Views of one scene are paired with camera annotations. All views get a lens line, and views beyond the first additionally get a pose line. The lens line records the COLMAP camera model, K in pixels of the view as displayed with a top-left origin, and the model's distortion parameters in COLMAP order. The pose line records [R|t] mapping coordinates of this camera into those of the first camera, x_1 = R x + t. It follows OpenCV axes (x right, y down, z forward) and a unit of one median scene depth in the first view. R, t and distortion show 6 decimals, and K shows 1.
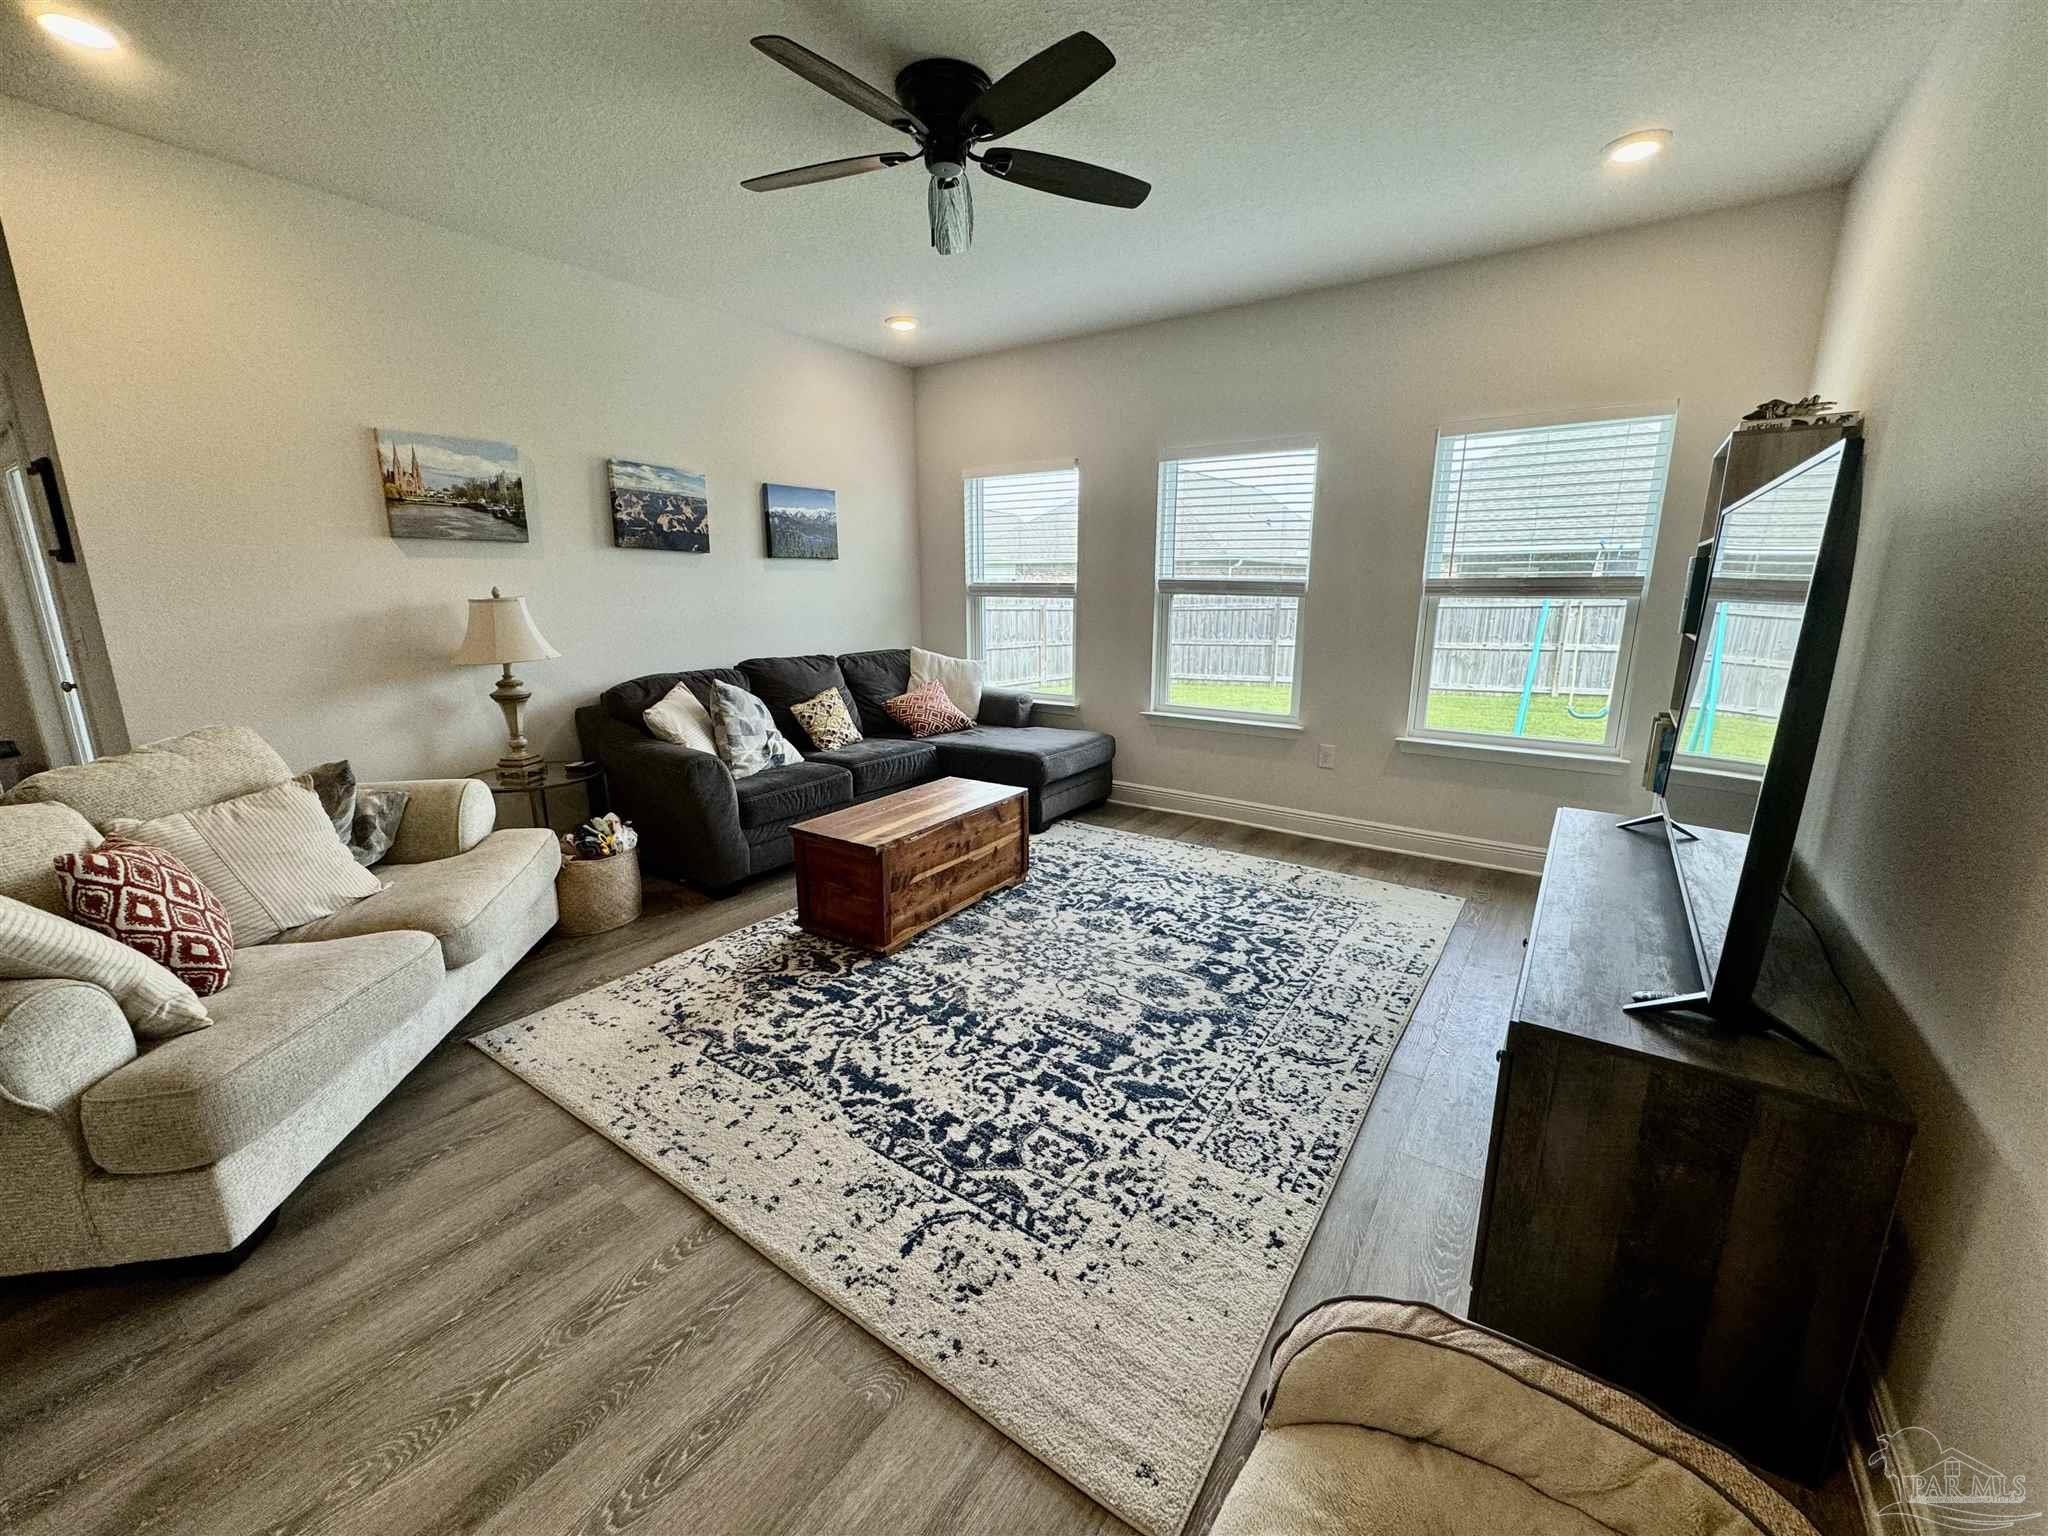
lens RADIAL K [[813.9, 0, 1022.7], [0, 813.9, 769.8], [0, 0, 1]] dist [-0.001419, 0.000103]
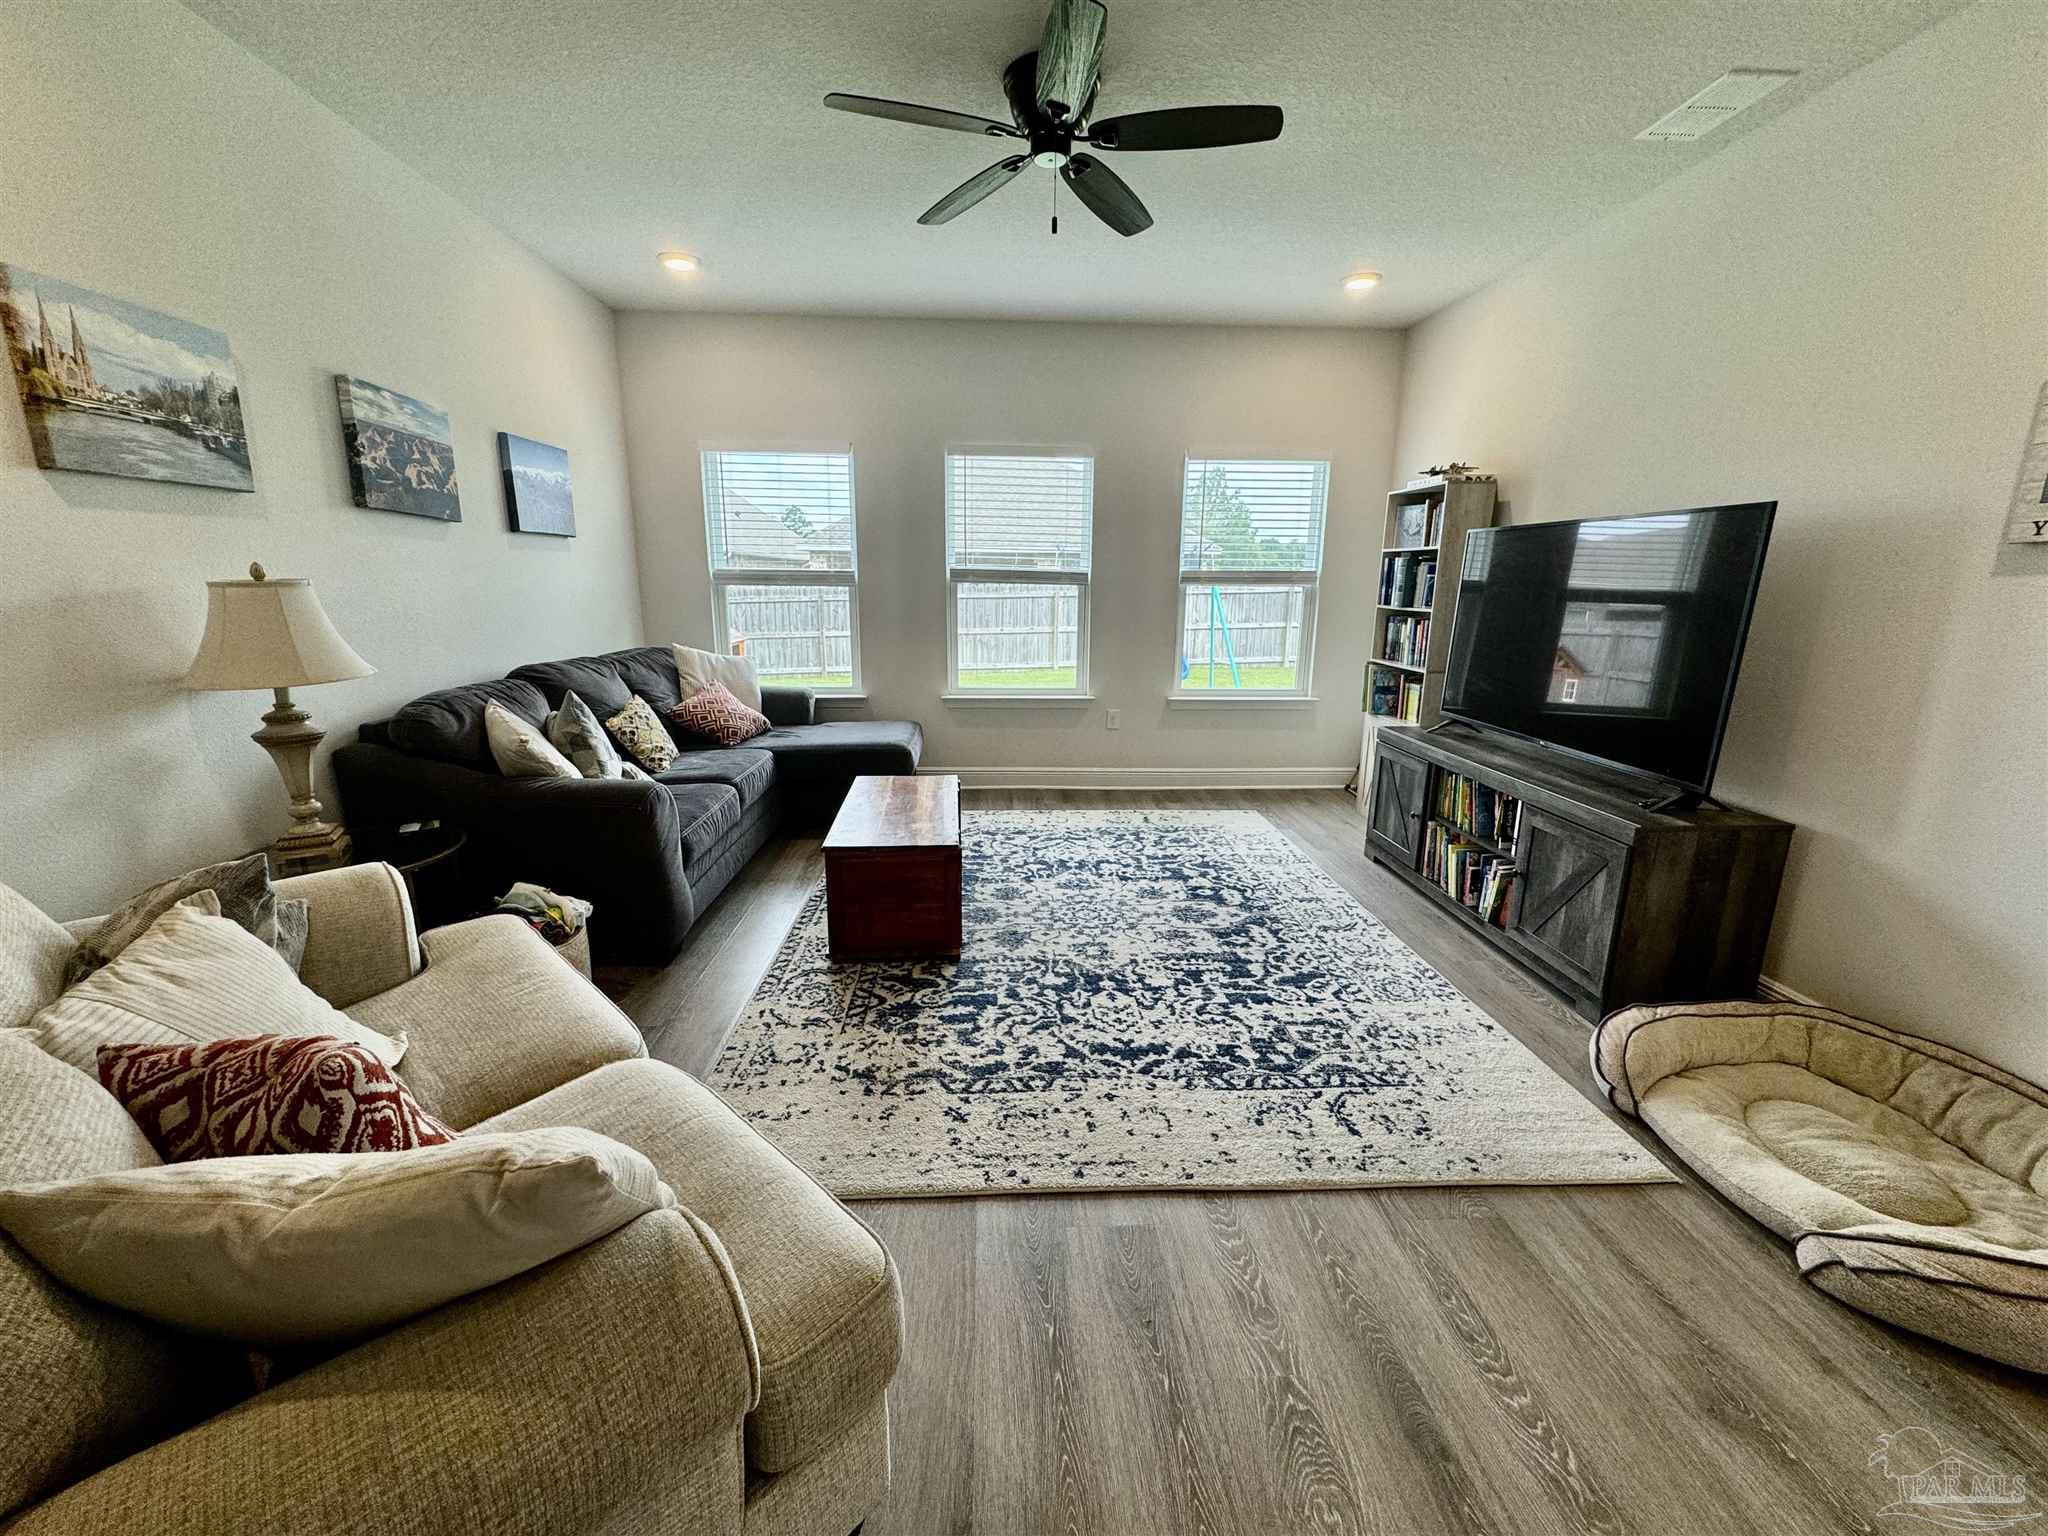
lens RADIAL K [[813.9, 0, 1021.3], [0, 813.9, 771.5], [0, 0, 1]] dist [-0.001419, 0.000103]
pose [[0.792061, -0.132953, 0.595787, -0.587976], [0.127518, 0.990498, 0.051507, -0.025230], [-0.596974, 0.035177, 0.801489, 0.164951]]
